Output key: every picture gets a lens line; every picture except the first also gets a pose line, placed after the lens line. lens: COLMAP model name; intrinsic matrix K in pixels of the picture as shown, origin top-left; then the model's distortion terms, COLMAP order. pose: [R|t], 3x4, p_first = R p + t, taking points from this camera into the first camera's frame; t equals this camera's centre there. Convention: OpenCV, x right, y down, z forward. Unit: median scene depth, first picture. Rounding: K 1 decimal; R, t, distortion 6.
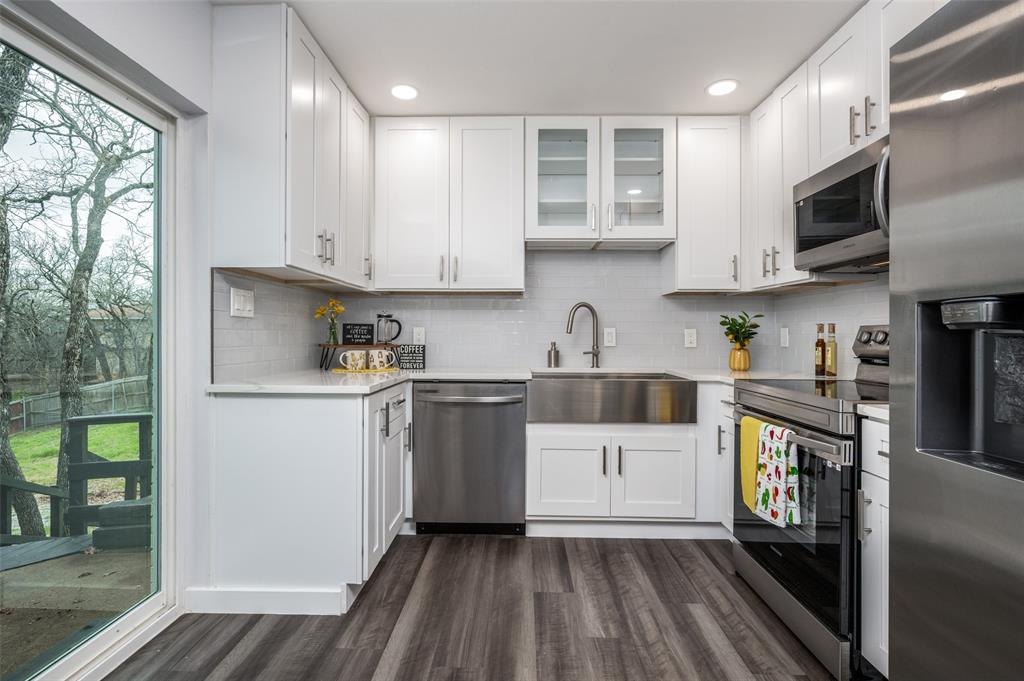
lens RADIAL K [[474.8, 0, 513.7], [0, 474.8, 334.2], [0, 0, 1]] dist [-0.002478, -0.000177]
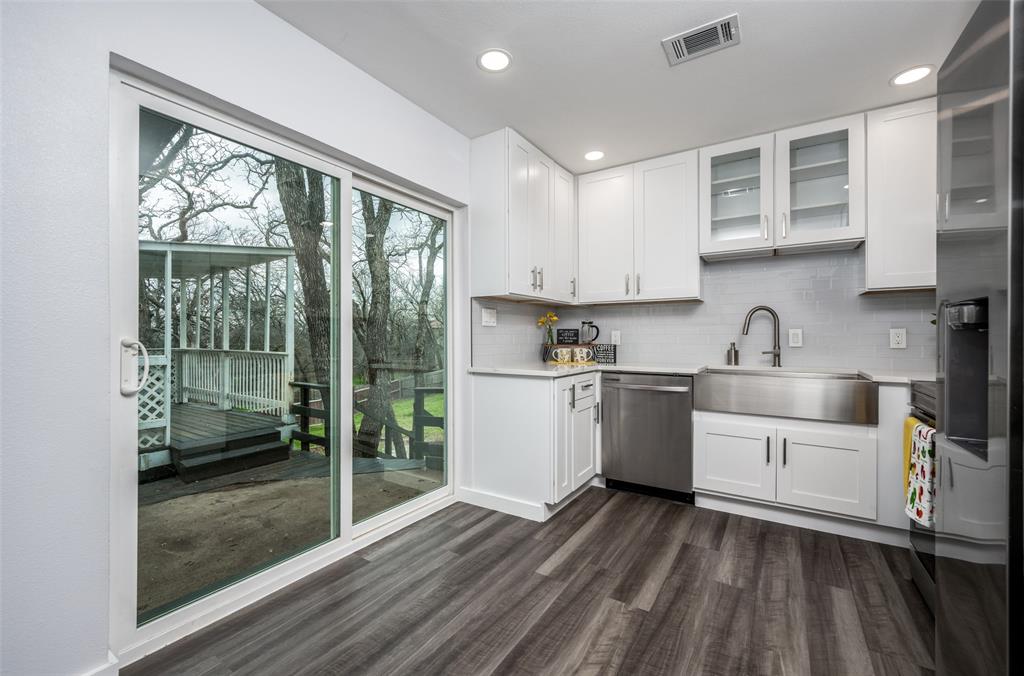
lens RADIAL K [[424.8, 0, 512.0], [0, 424.8, 338.0], [0, 0, 1]] dist [0.000671, 0.000088]
pose [[0.855055, -0.004152, -0.518520, 0.189301], [0.006084, 0.999979, 0.002025, 0.000683], [0.518501, -0.004887, 0.855063, -0.146823]]
